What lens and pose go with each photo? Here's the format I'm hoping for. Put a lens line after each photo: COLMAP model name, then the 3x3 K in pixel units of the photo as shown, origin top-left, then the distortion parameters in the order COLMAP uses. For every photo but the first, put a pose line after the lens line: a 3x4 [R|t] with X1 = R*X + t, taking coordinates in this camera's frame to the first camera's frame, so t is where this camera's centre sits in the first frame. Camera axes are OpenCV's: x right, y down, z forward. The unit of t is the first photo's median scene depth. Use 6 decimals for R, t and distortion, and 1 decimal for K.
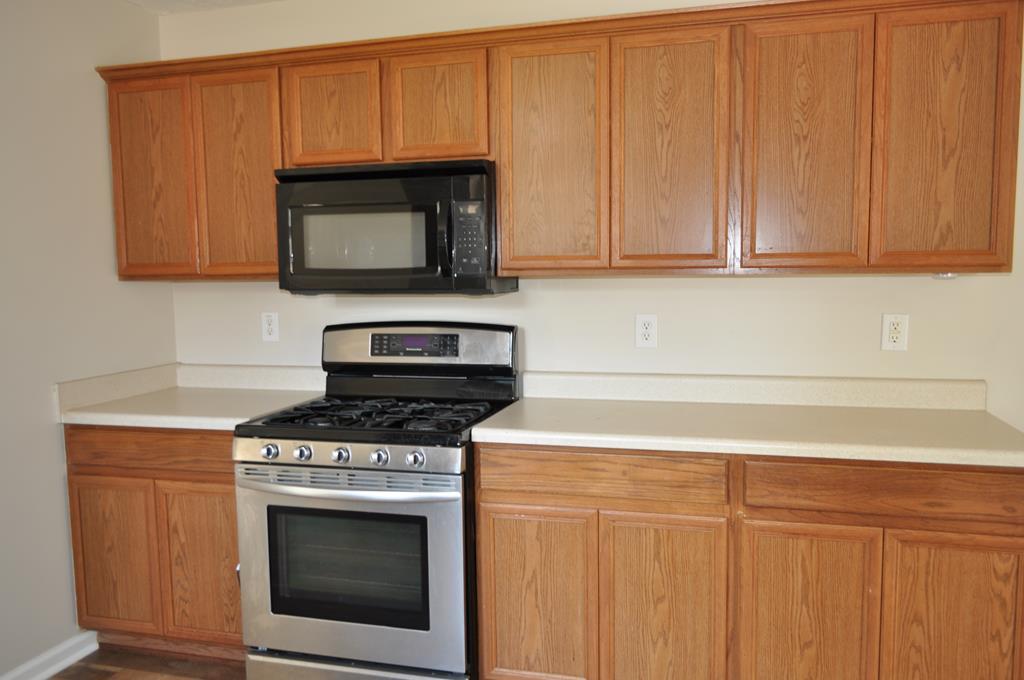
lens RADIAL K [[799.7, 0, 503.3], [0, 799.7, 345.7], [0, 0, 1]] dist [-0.009273, 0.002437]
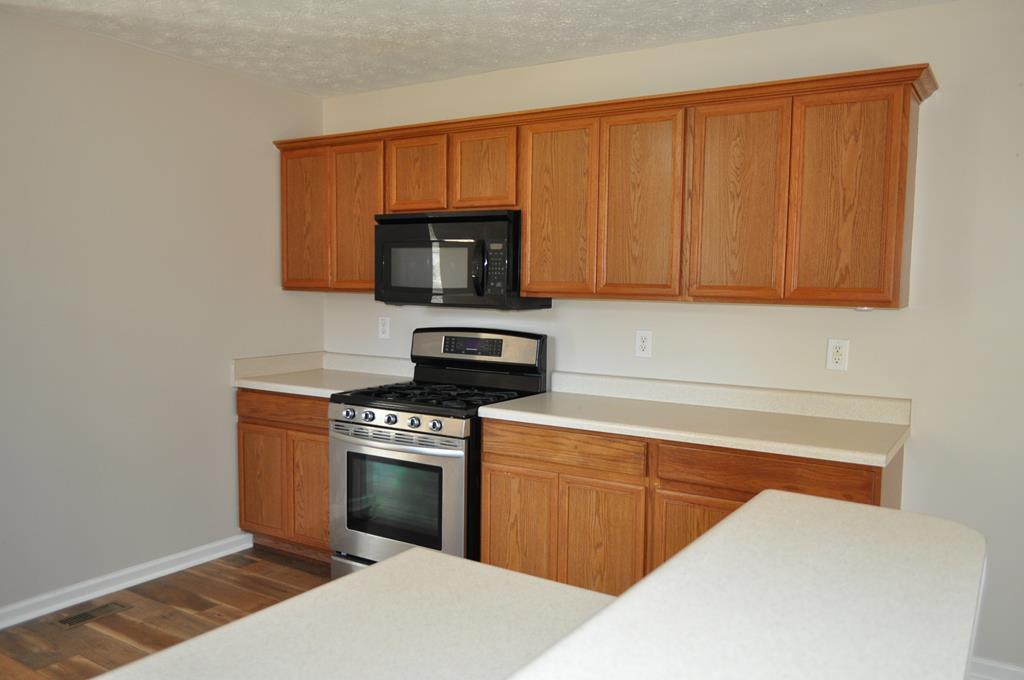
lens RADIAL K [[799.7, 0, 503.7], [0, 799.7, 347.2], [0, 0, 1]] dist [-0.009273, 0.002437]
pose [[0.954842, 0.050500, -0.292790, 0.369077], [-0.053428, 0.998570, -0.002007, 0.001241], [0.292270, 0.017560, 0.956175, -0.280299]]
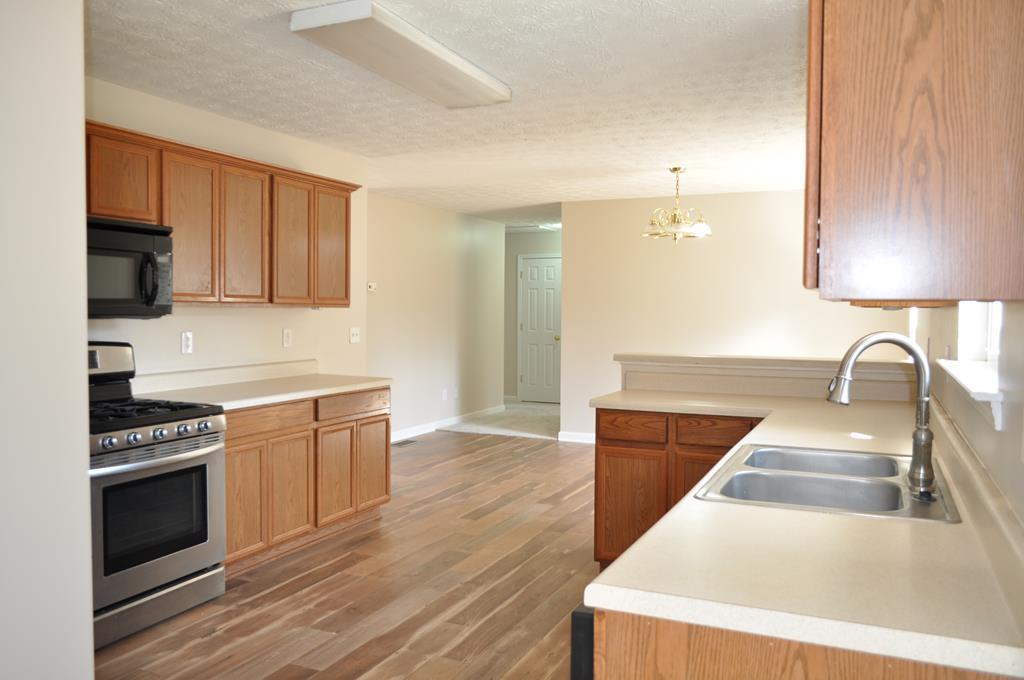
lens RADIAL K [[799.7, 0, 508.5], [0, 799.7, 340.7], [0, 0, 1]] dist [-0.009273, 0.002437]
pose [[0.158110, -0.025898, 0.987082, -1.362409], [0.076507, 0.996972, 0.013903, 0.003984], [-0.984453, 0.073320, 0.159612, 0.162142]]
